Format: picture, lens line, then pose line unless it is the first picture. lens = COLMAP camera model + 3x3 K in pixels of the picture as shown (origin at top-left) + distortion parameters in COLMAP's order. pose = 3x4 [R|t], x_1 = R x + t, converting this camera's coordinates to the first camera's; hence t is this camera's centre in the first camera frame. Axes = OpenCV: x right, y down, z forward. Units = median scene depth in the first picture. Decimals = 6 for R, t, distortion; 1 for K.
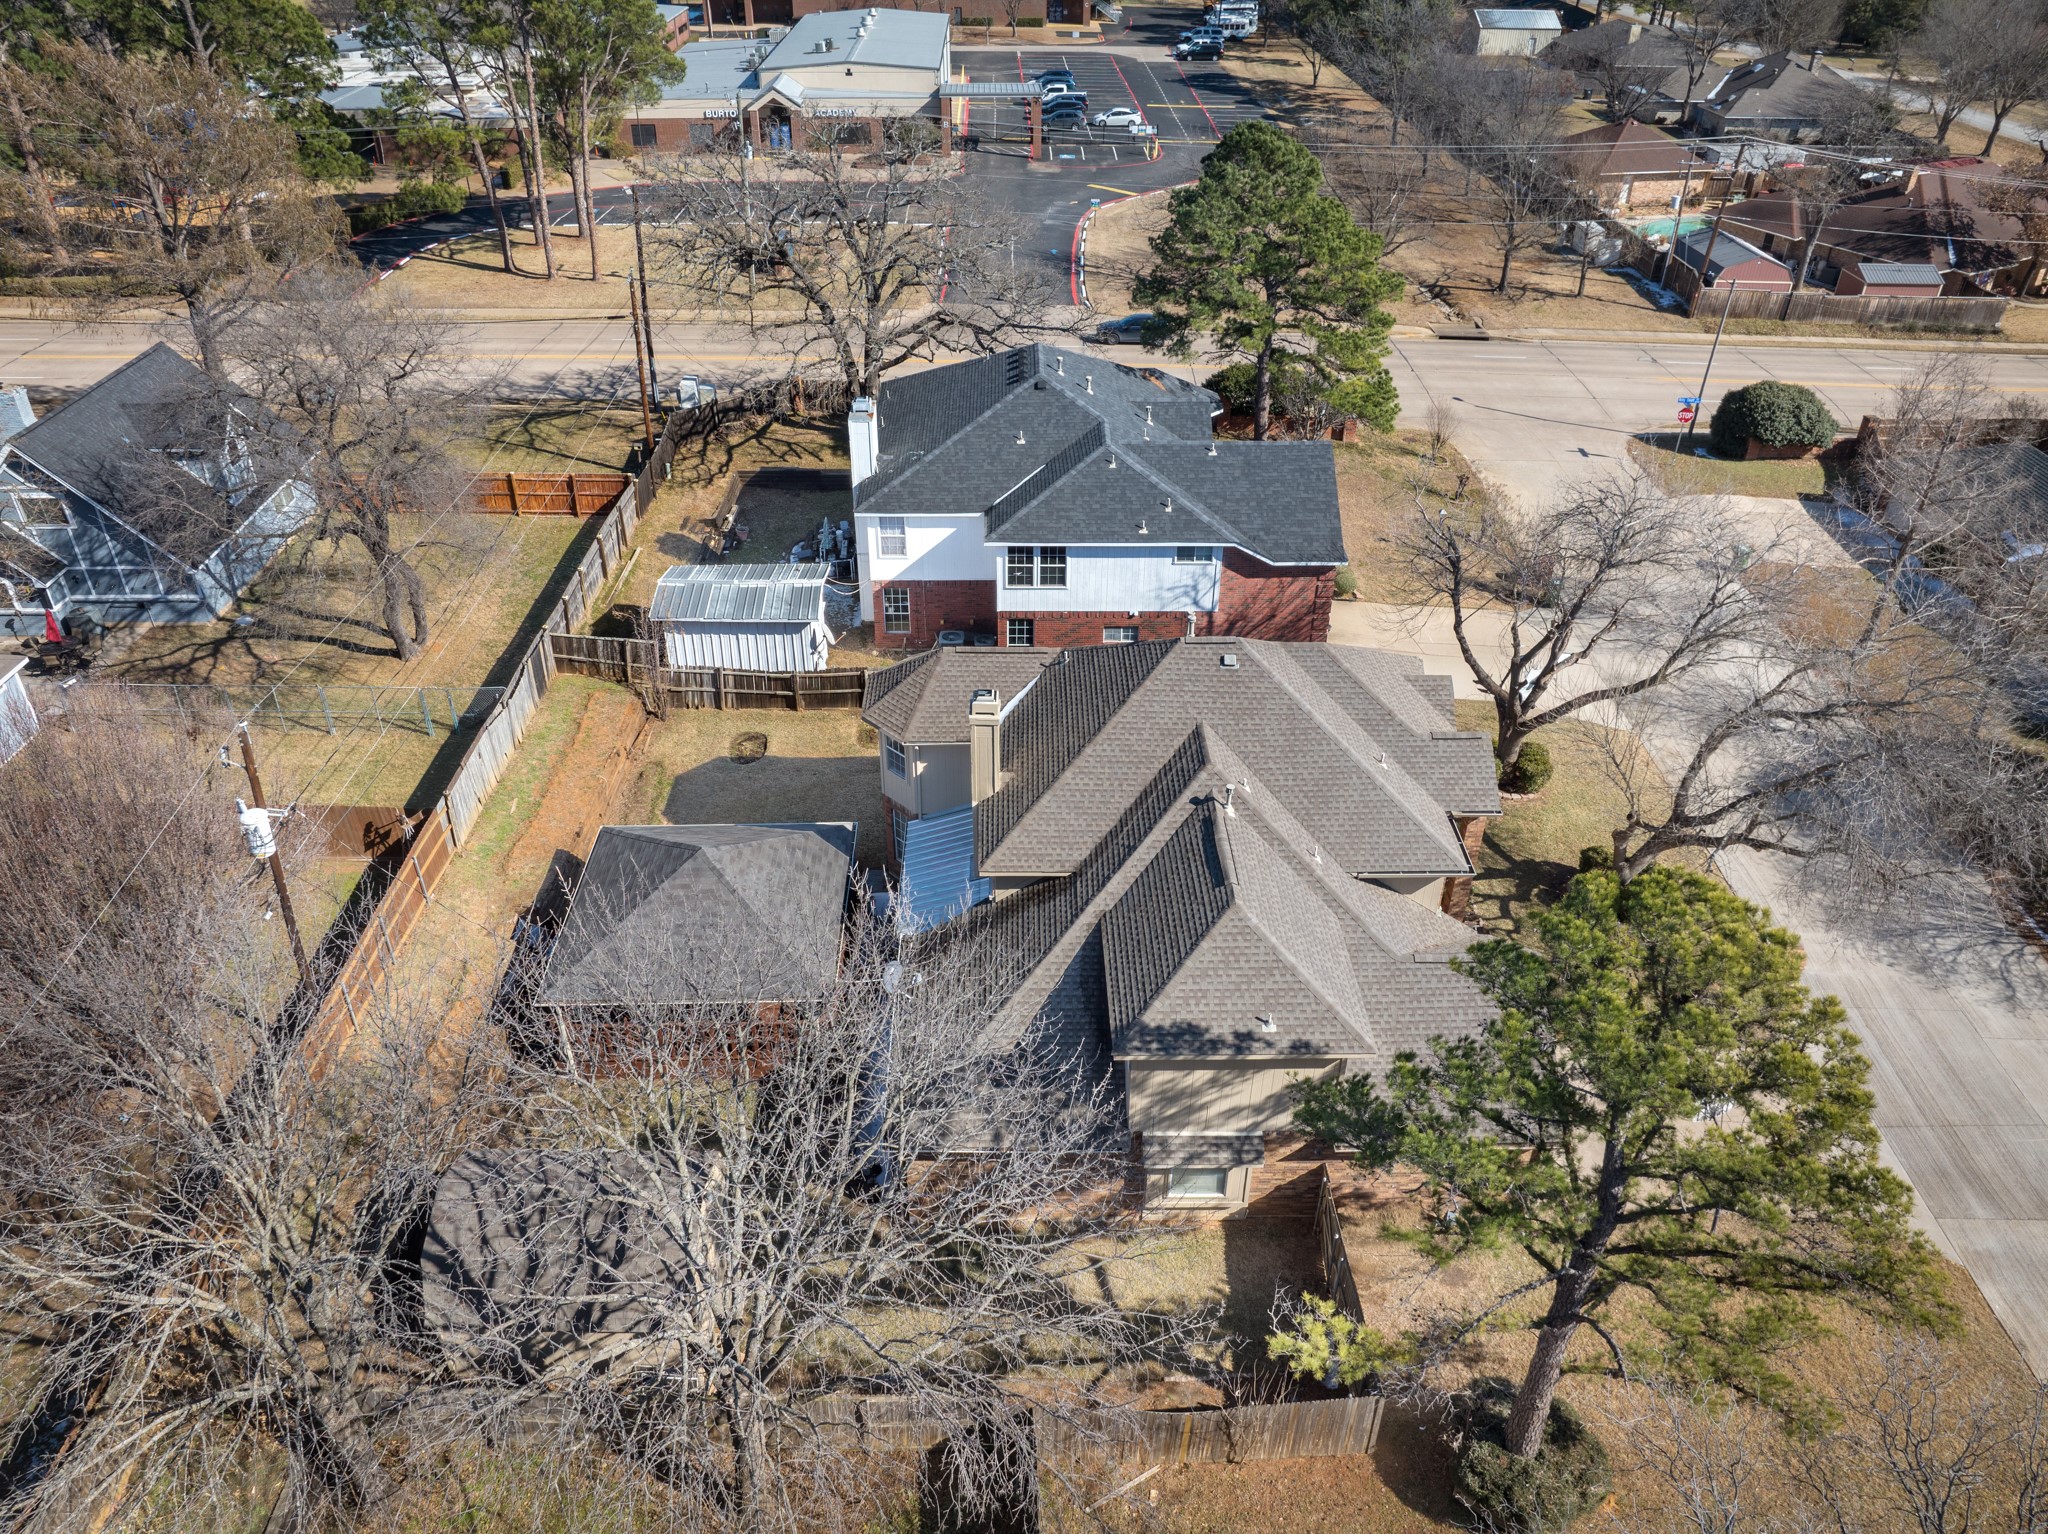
lens RADIAL K [[1452.9, 0, 1027.5], [0, 1452.9, 764.9], [0, 0, 1]] dist [-0.028165, -0.001594]
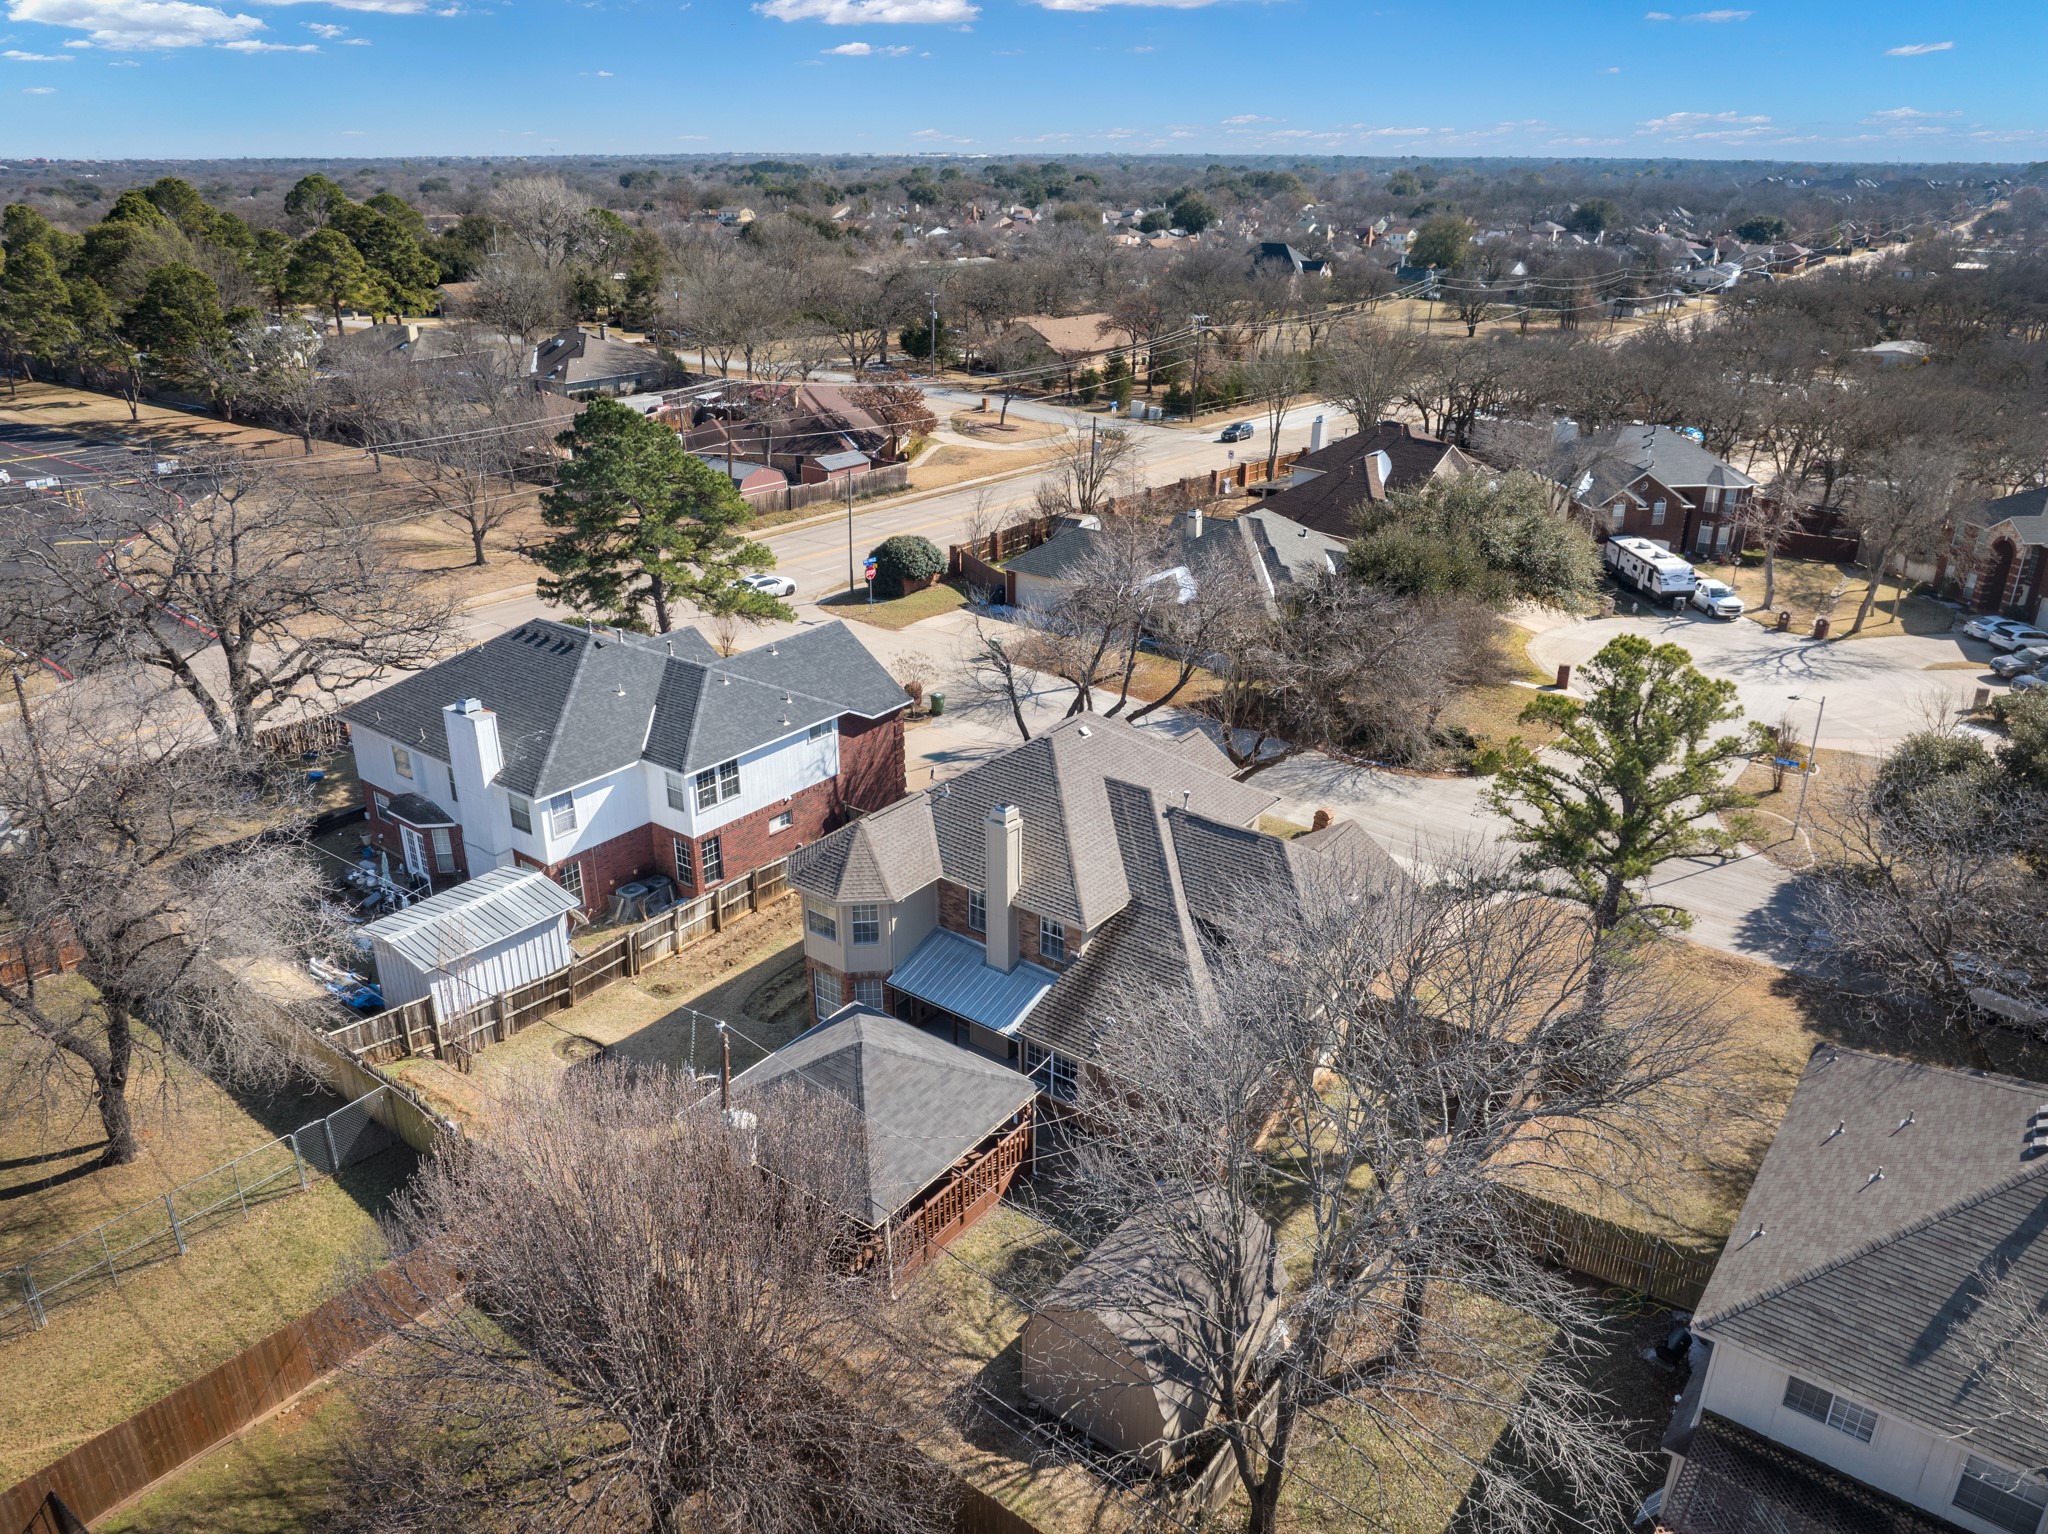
lens RADIAL K [[1452.9, 0, 1027.5], [0, 1452.9, 764.9], [0, 0, 1]] dist [-0.028165, -0.001594]
pose [[0.614139, -0.312987, 0.724481, -0.625188], [0.440042, 0.897854, 0.014865, -0.063316], [-0.655130, 0.309673, 0.689135, 0.095238]]
